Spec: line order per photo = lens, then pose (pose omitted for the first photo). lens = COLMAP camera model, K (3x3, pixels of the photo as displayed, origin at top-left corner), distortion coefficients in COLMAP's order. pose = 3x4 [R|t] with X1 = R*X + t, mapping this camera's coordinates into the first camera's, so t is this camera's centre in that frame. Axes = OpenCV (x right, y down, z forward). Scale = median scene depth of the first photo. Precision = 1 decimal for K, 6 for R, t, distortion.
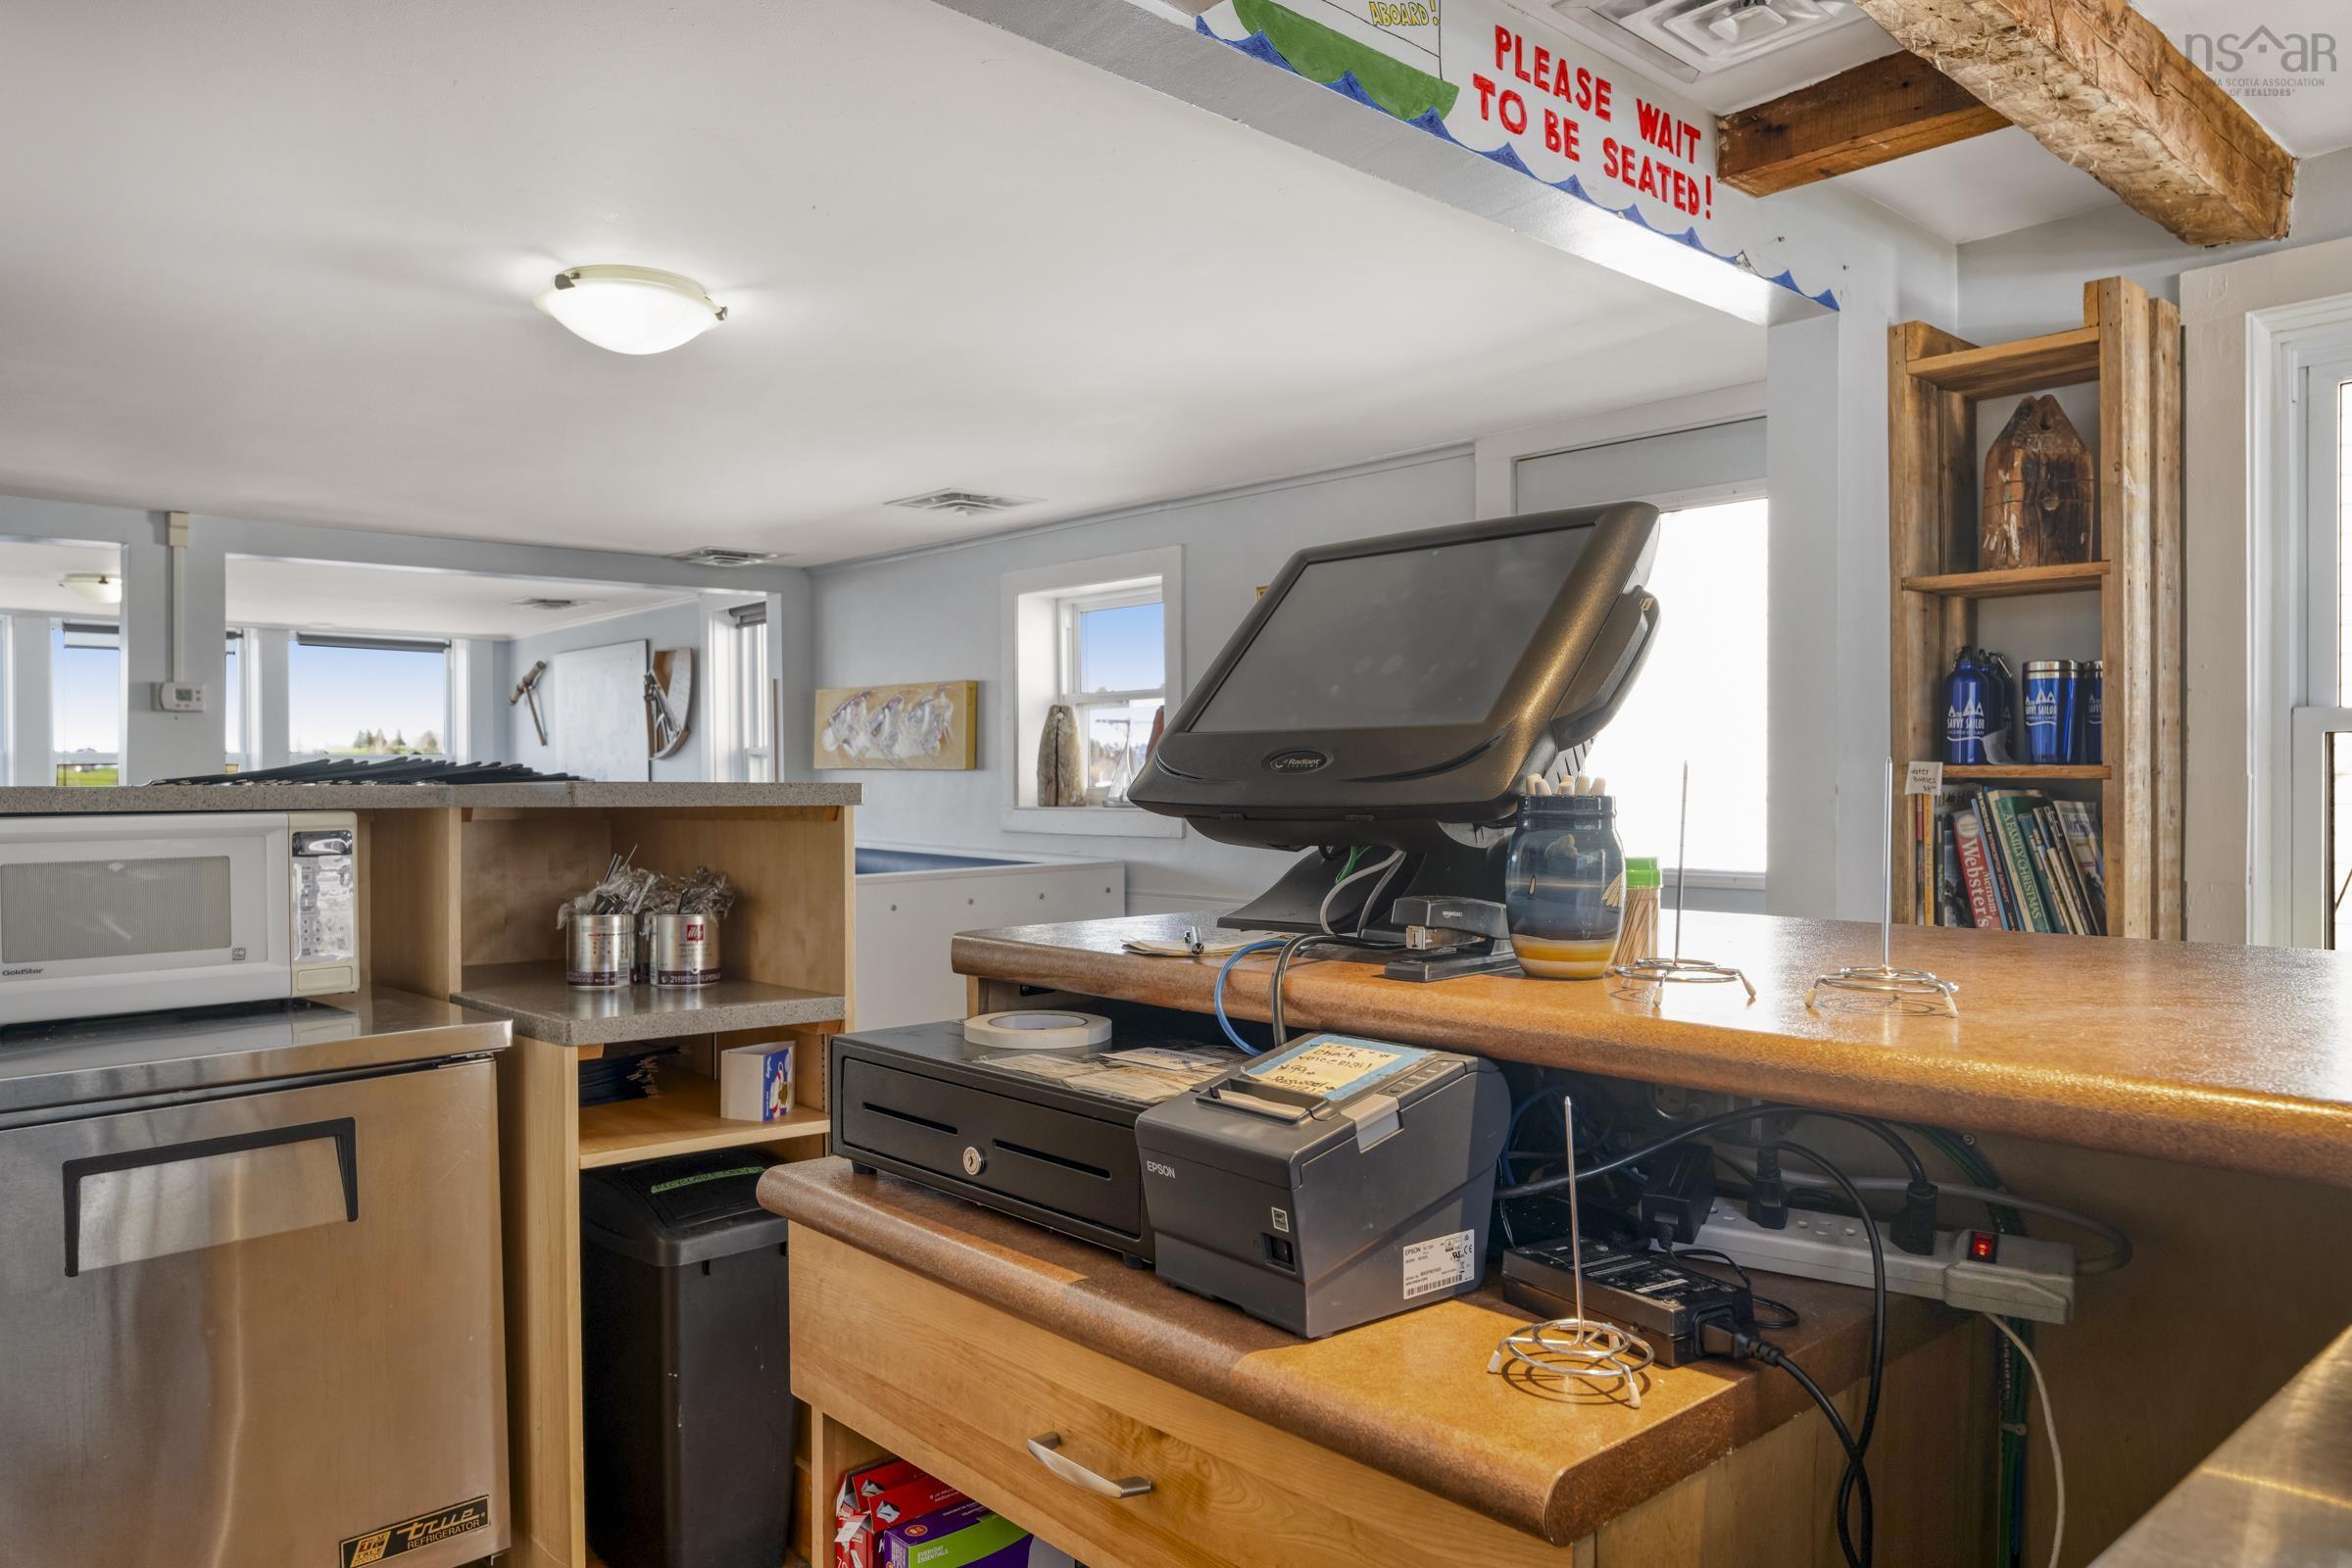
lens RADIAL K [[1592.2, 0, 1172.1], [0, 1592.2, 794.2], [0, 0, 1]] dist [0.003631, -0.000332]
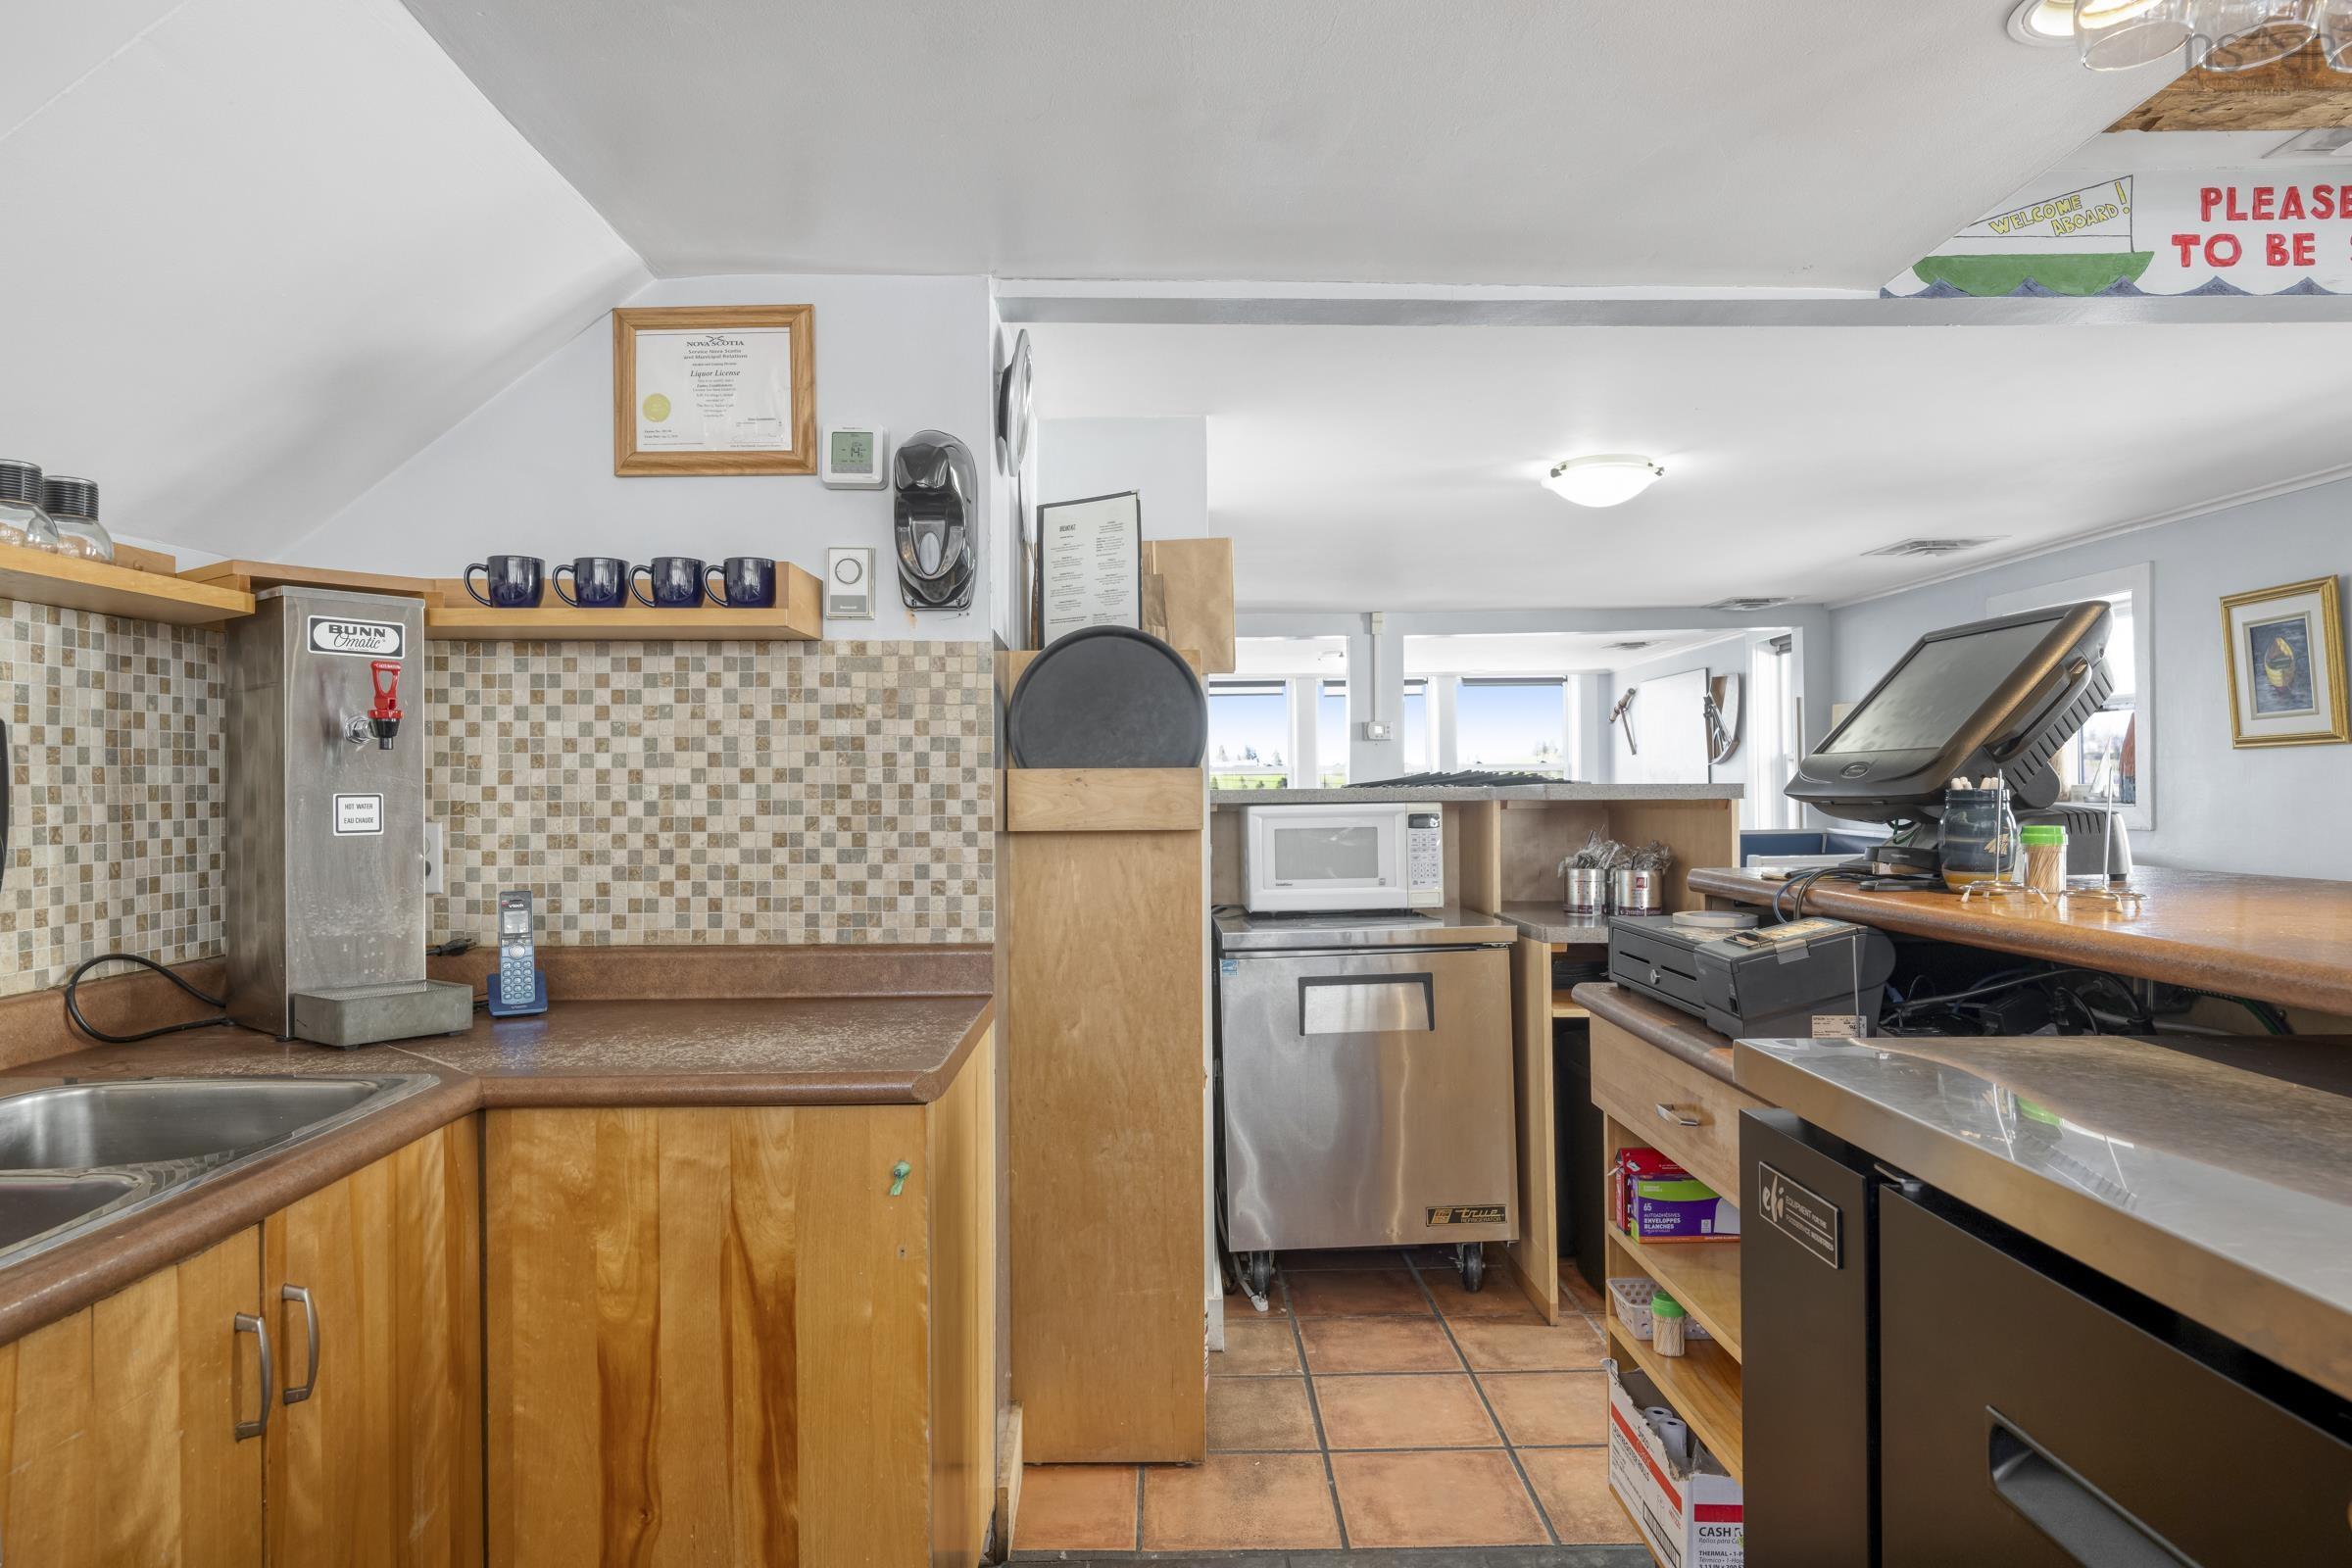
lens RADIAL K [[1410.3, 0, 1176.0], [0, 1410.3, 784.0], [0, 0, 1]] dist [-0.000356, -0.000920]
pose [[0.751387, -0.007731, -0.659817, 0.302737], [0.003632, 0.999965, -0.007581, 0.001513], [0.659852, 0.003300, 0.751388, -0.363531]]
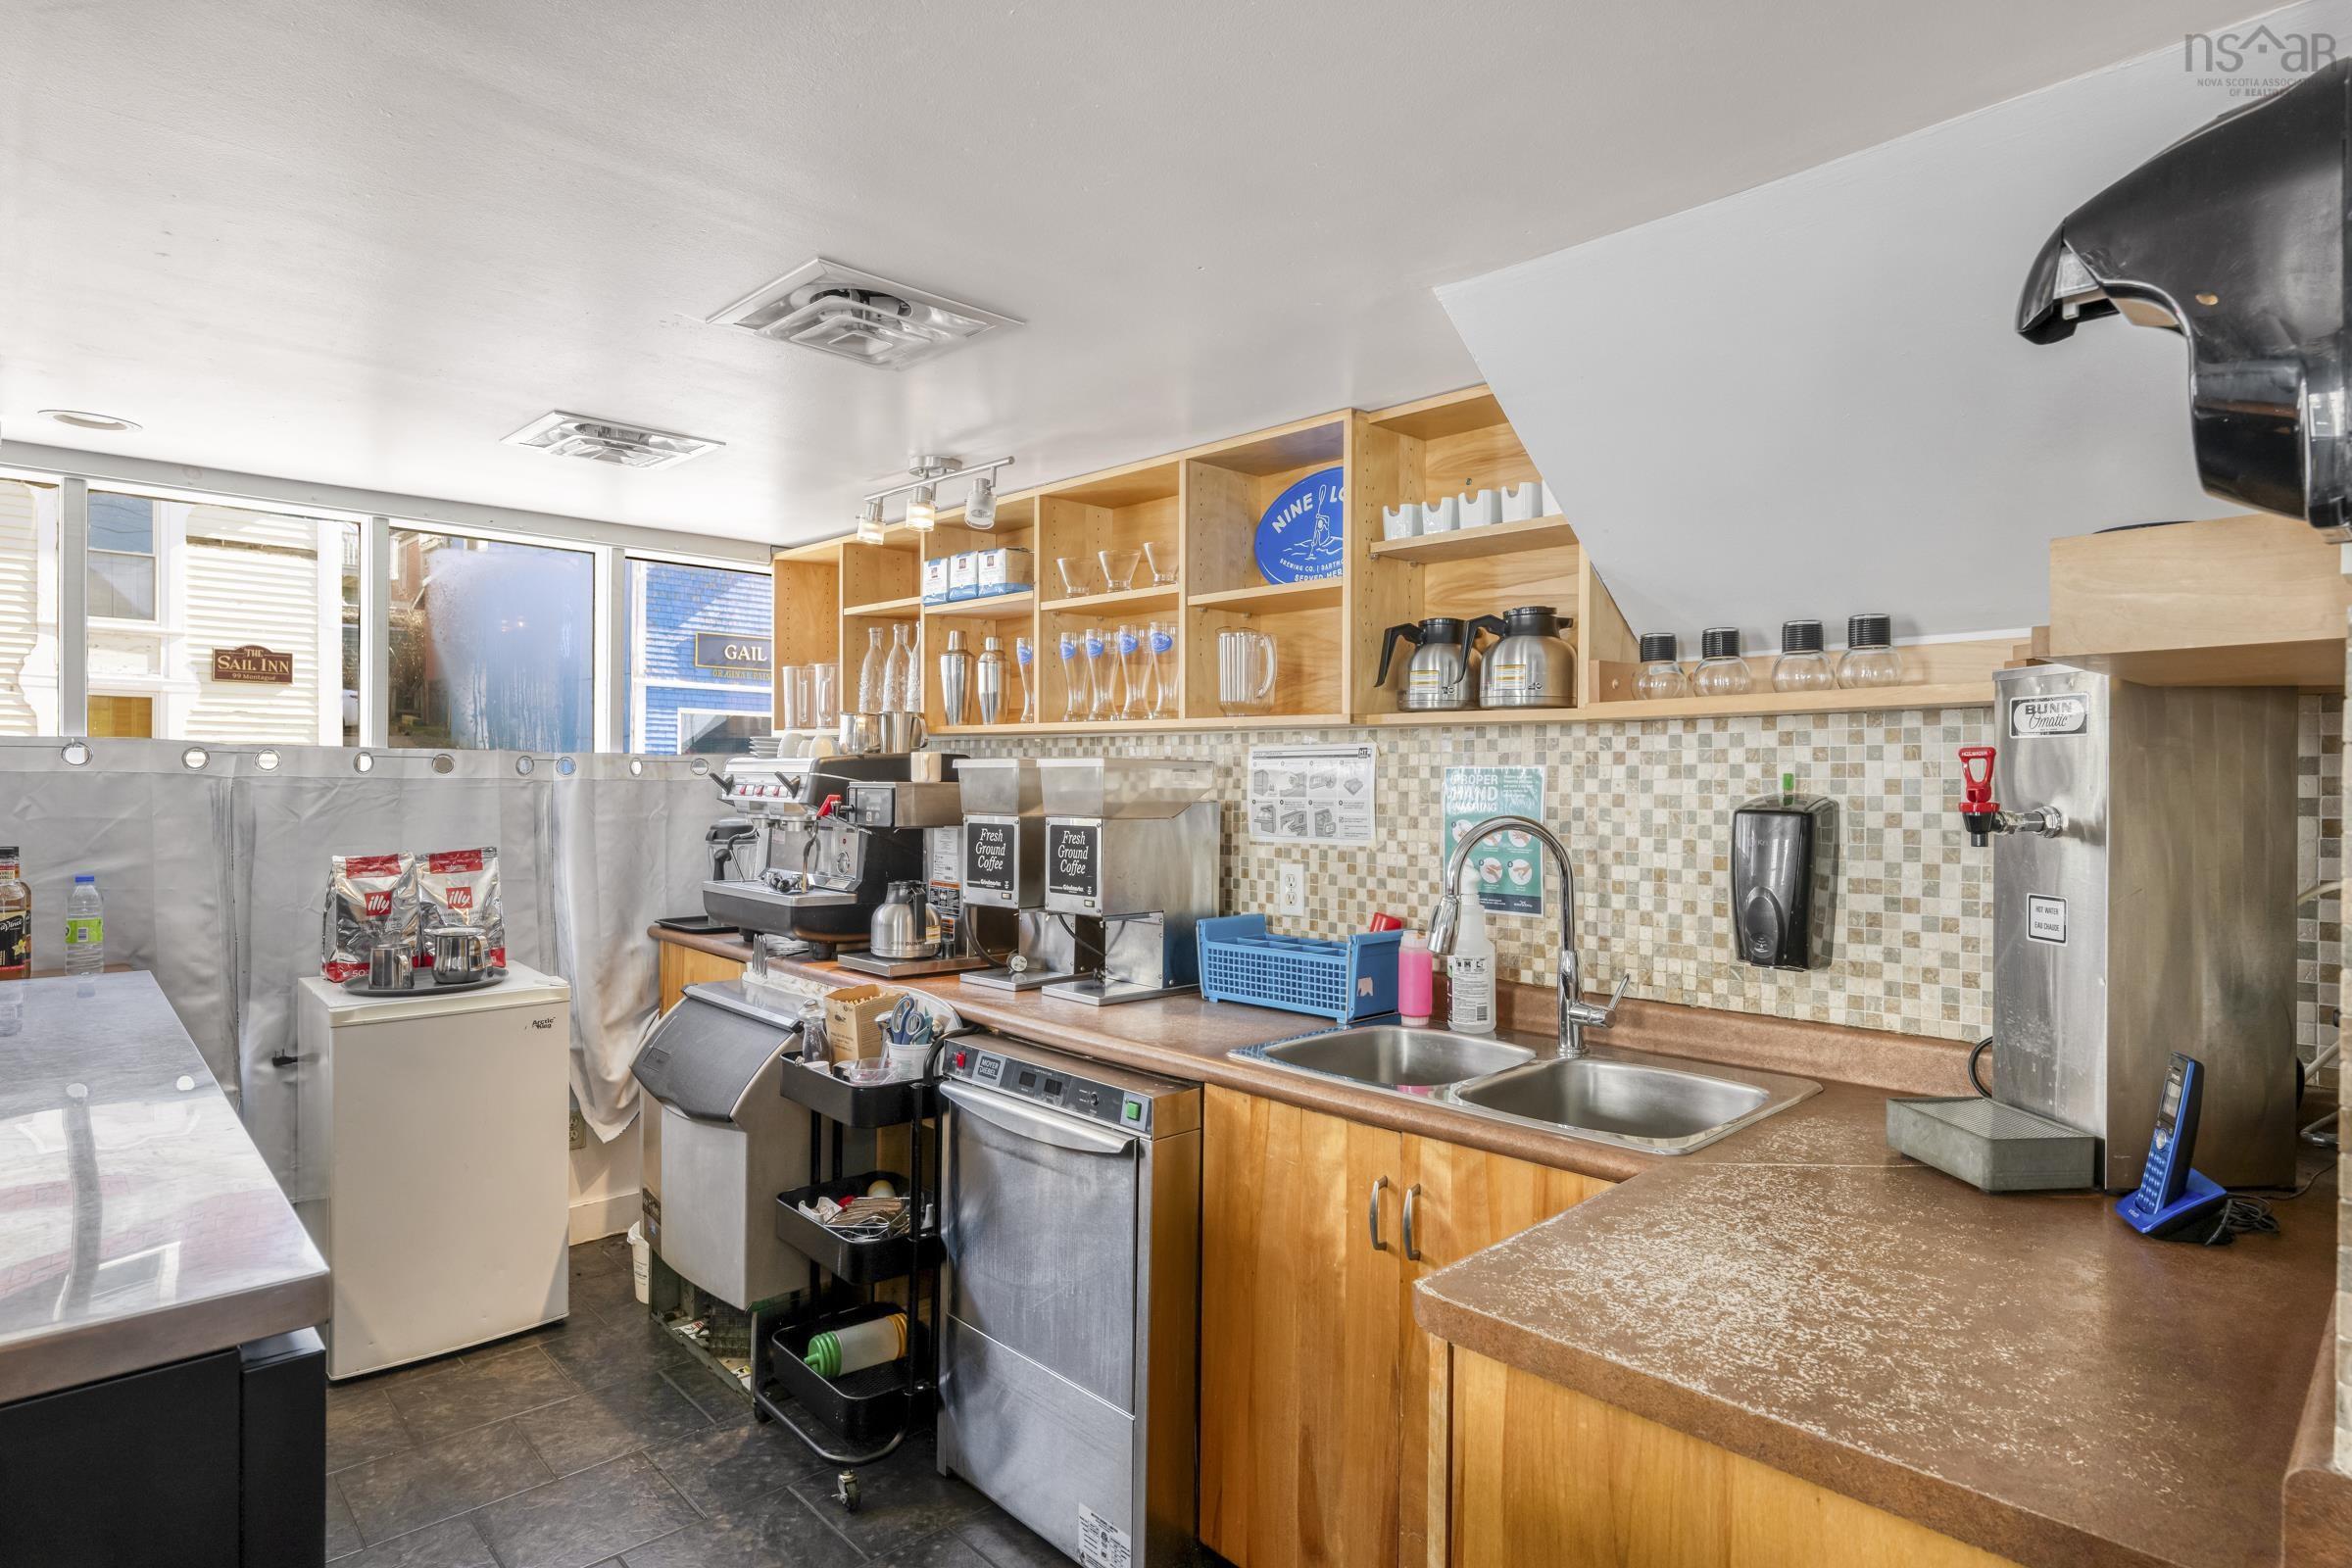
lens RADIAL K [[1252.9, 0, 1176.0], [0, 1252.9, 784.0], [0, 0, 1]] dist [0.000188, 0.000024]
pose [[-0.999732, -0.004057, -0.022802, -0.211159], [-0.004322, 0.999924, 0.011558, -0.072871], [0.022753, 0.011654, -0.999673, 0.710001]]
